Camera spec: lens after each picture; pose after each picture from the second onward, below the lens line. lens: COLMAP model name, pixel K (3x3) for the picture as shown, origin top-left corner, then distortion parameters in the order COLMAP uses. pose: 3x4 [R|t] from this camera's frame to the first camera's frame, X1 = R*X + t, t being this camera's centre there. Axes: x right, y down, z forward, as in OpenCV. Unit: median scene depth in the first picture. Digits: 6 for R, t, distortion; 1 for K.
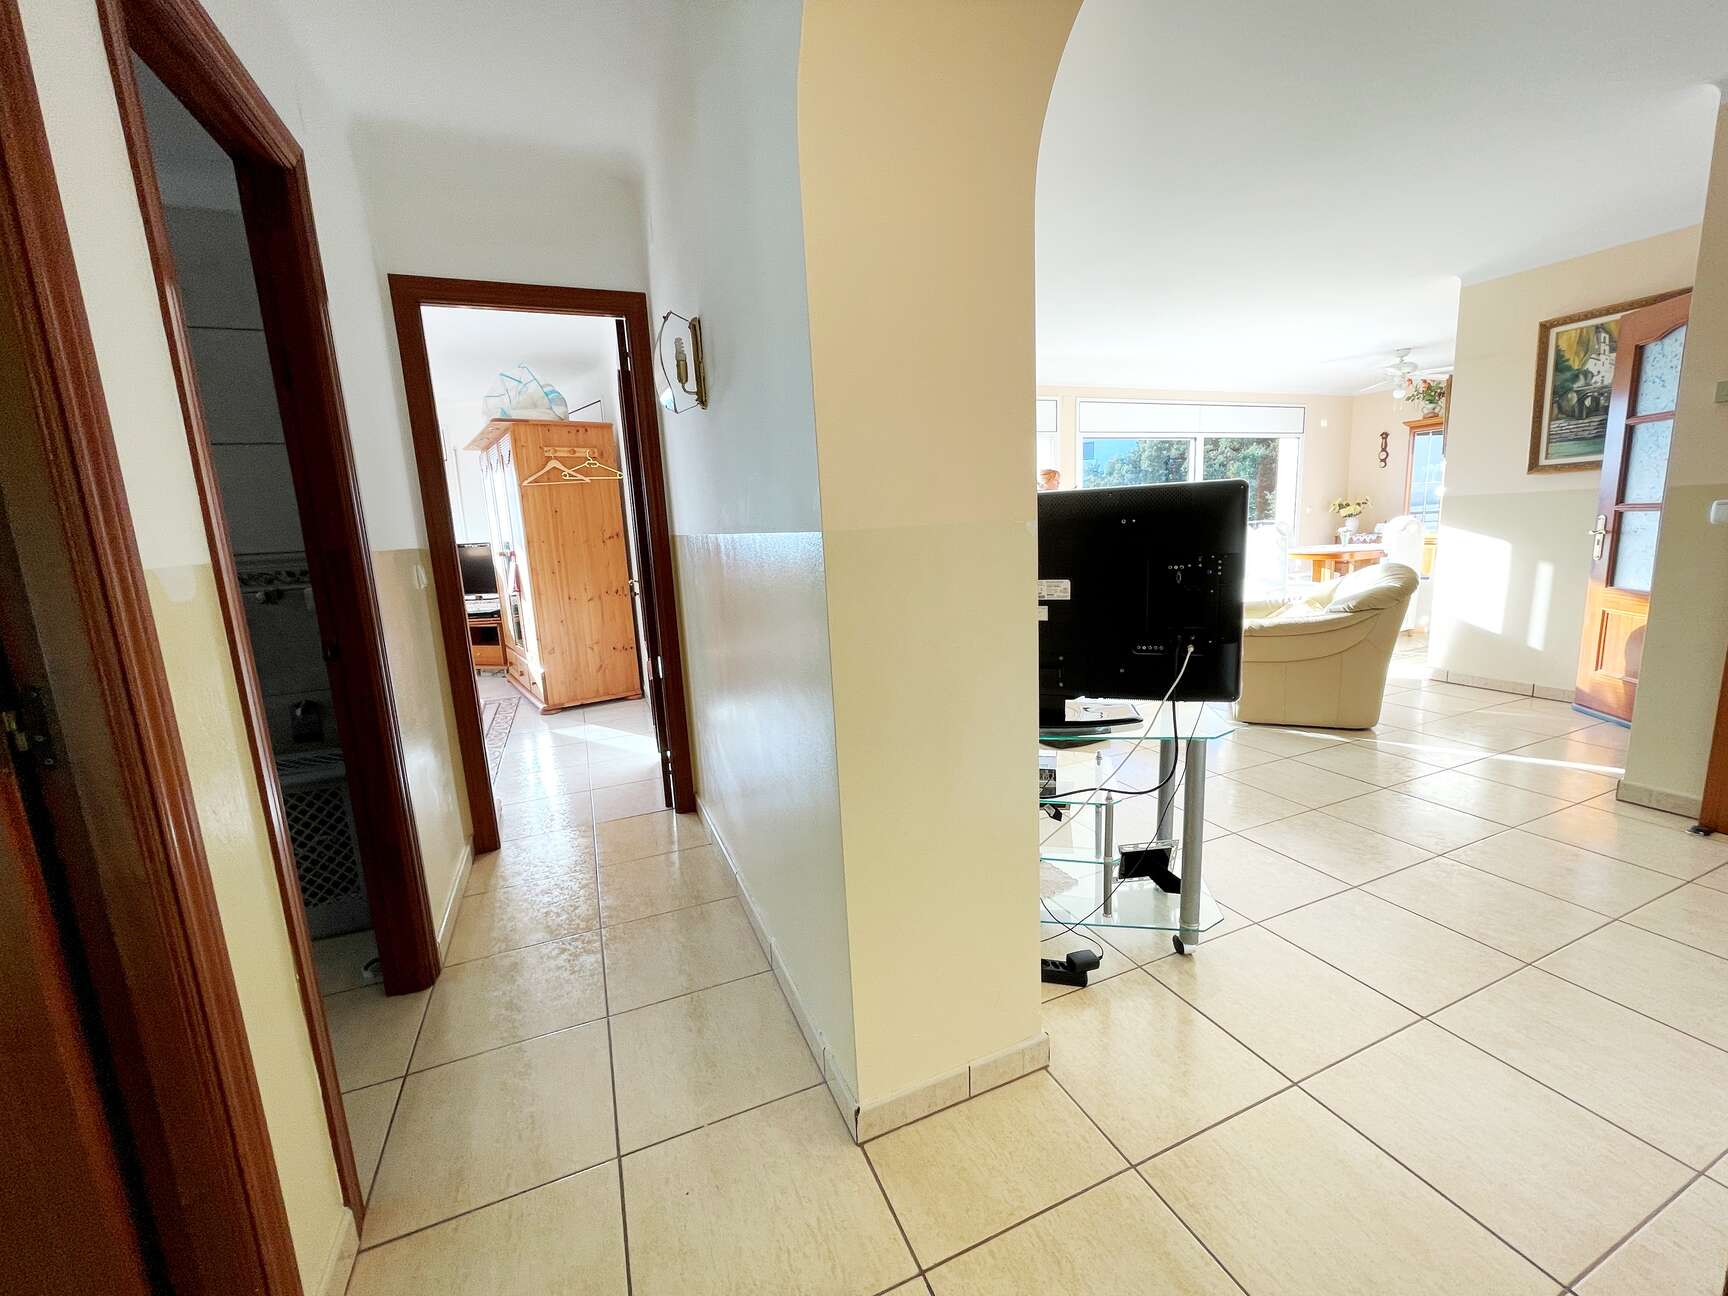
lens RADIAL K [[696.4, 0, 871.3], [0, 696.4, 642.6], [0, 0, 1]] dist [-0.003838, 0.000210]
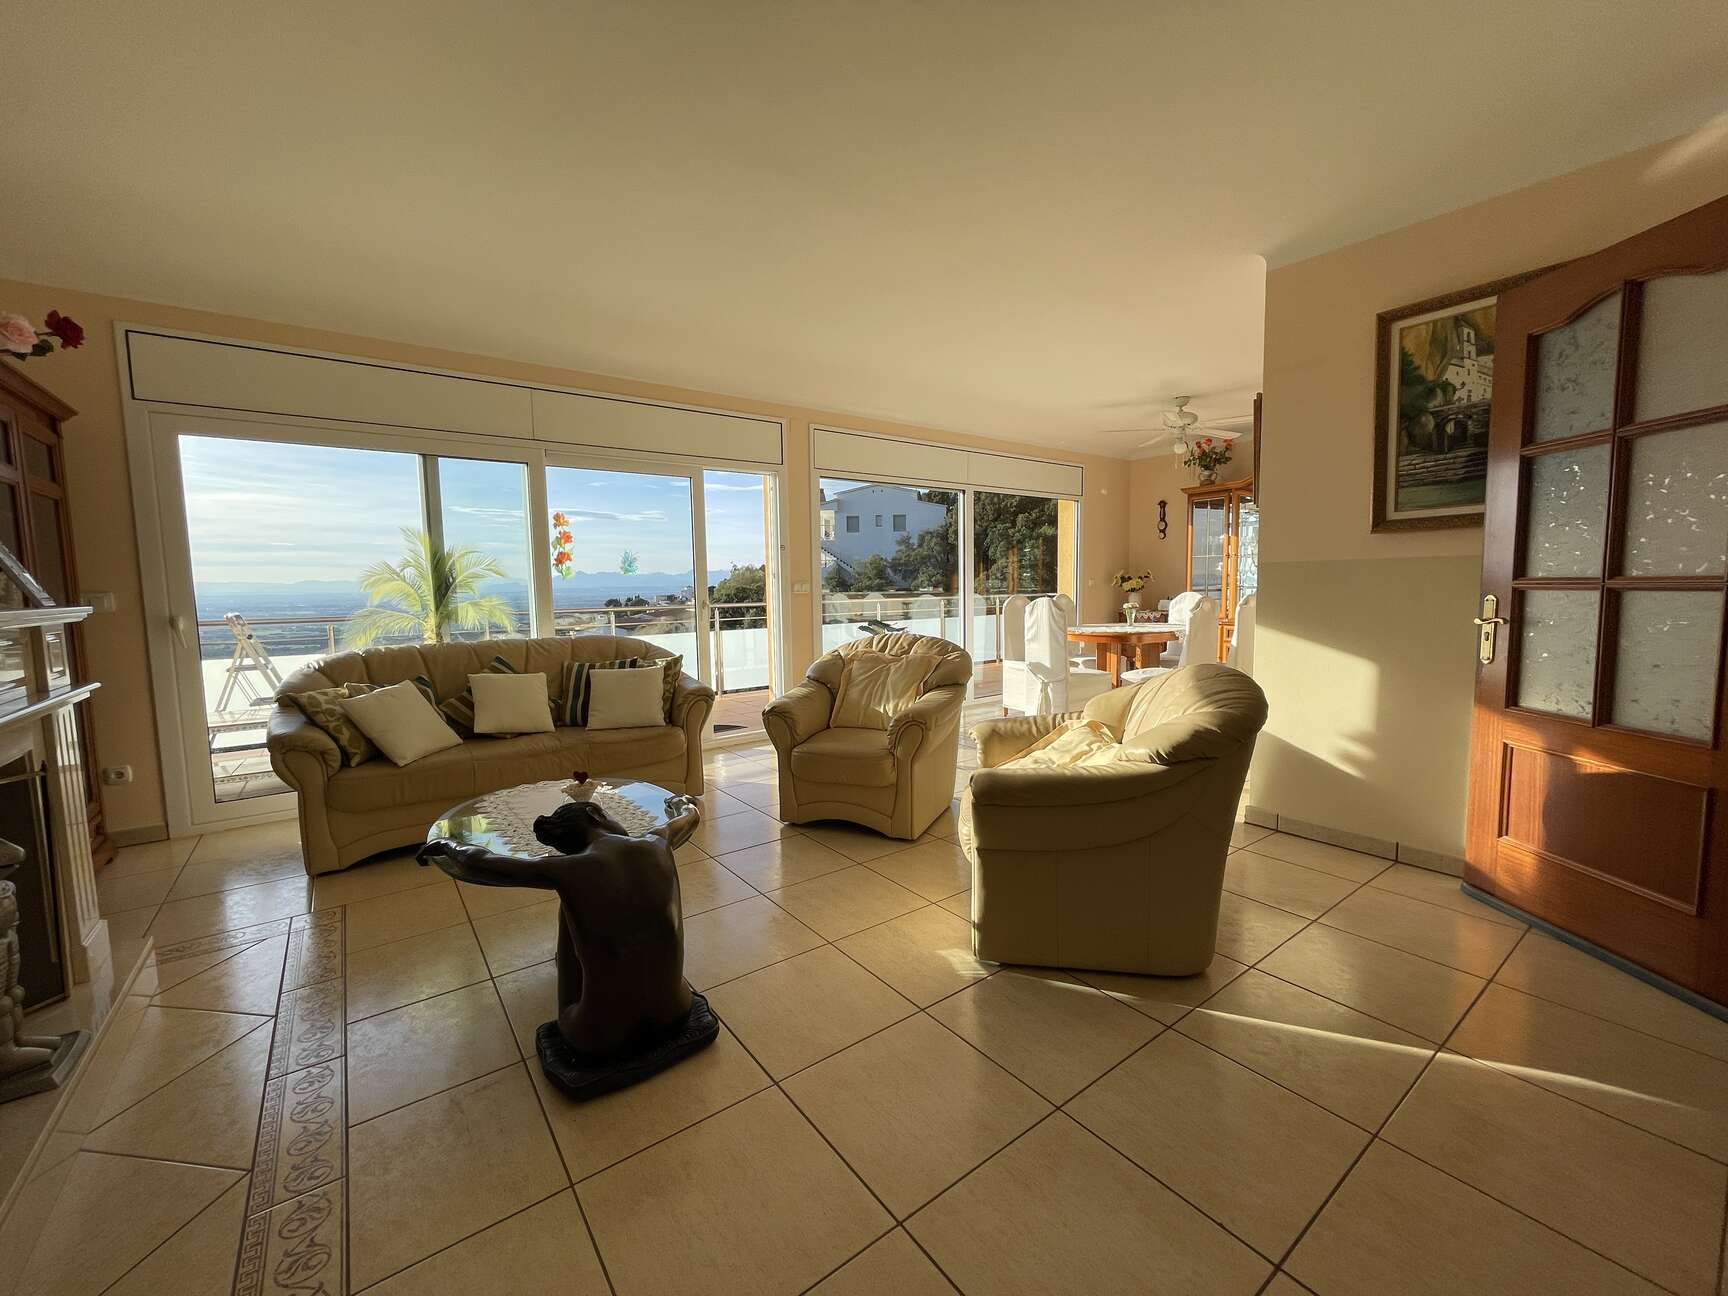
lens RADIAL K [[696.4, 0, 871.2], [0, 696.4, 641.5], [0, 0, 1]] dist [-0.003838, 0.000210]
pose [[0.969542, 0.014633, 0.244487, 0.316957], [0.008411, 0.995636, -0.092945, -0.080529], [-0.244780, 0.092171, 0.965188, 0.490921]]
